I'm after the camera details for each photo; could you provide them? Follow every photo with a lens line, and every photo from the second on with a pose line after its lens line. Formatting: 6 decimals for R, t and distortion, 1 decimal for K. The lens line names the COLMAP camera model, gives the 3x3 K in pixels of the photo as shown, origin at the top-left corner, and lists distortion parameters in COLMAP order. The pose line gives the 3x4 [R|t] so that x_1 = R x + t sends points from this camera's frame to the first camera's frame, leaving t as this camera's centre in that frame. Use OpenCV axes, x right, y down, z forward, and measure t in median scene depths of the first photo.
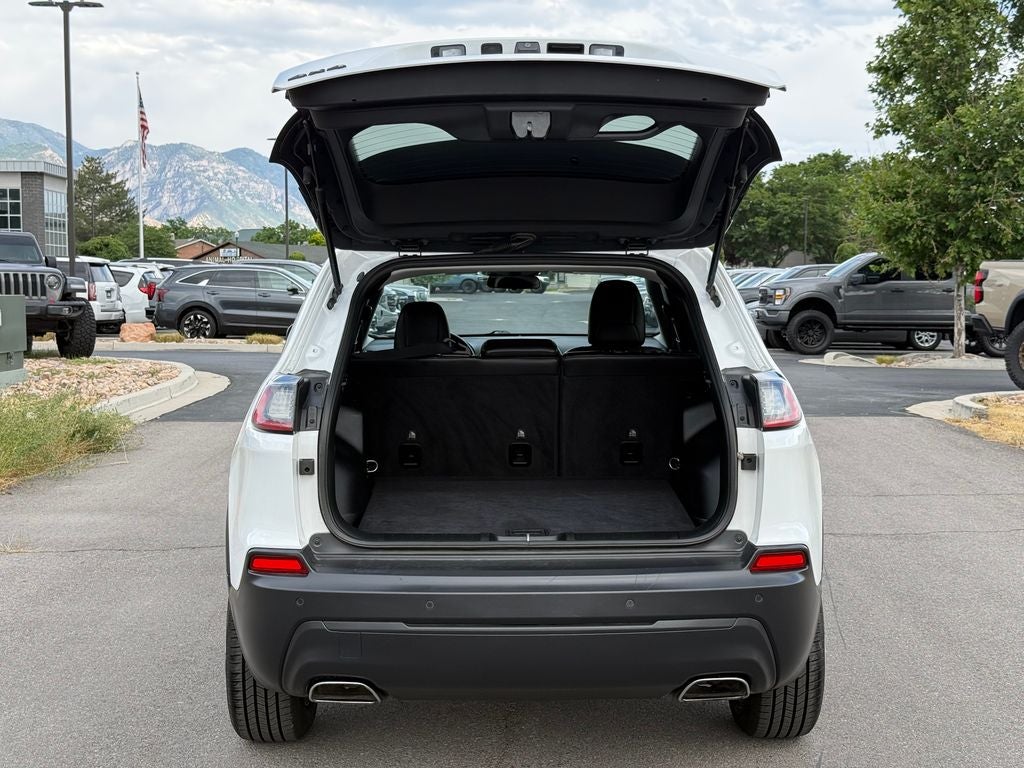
lens RADIAL K [[1431.5, 0, 513.6], [0, 1431.5, 395.8], [0, 0, 1]] dist [0.213356, -0.486740]
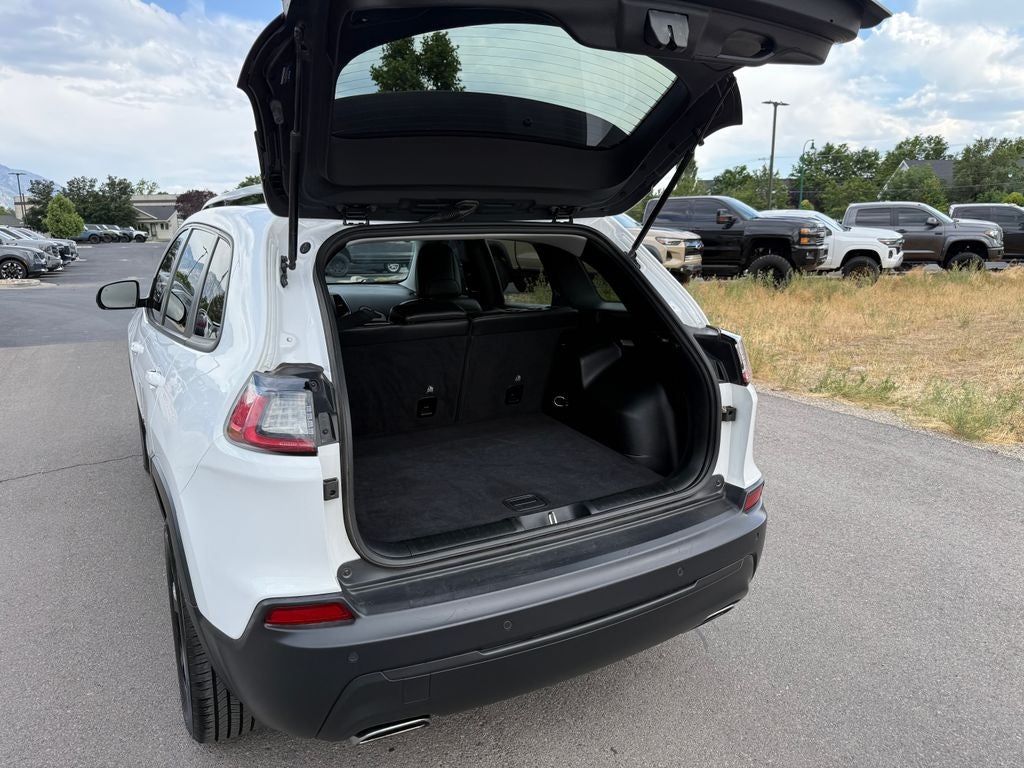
lens RADIAL K [[716.8, 0, 512.0], [0, 716.8, 384.0], [0, 0, 1]] dist [0.095336, -0.128013]
pose [[0.878696, -0.107730, 0.465067, -0.054322], [0.049241, 0.989461, 0.136168, -0.013777], [-0.474835, -0.096750, 0.874741, 0.136561]]
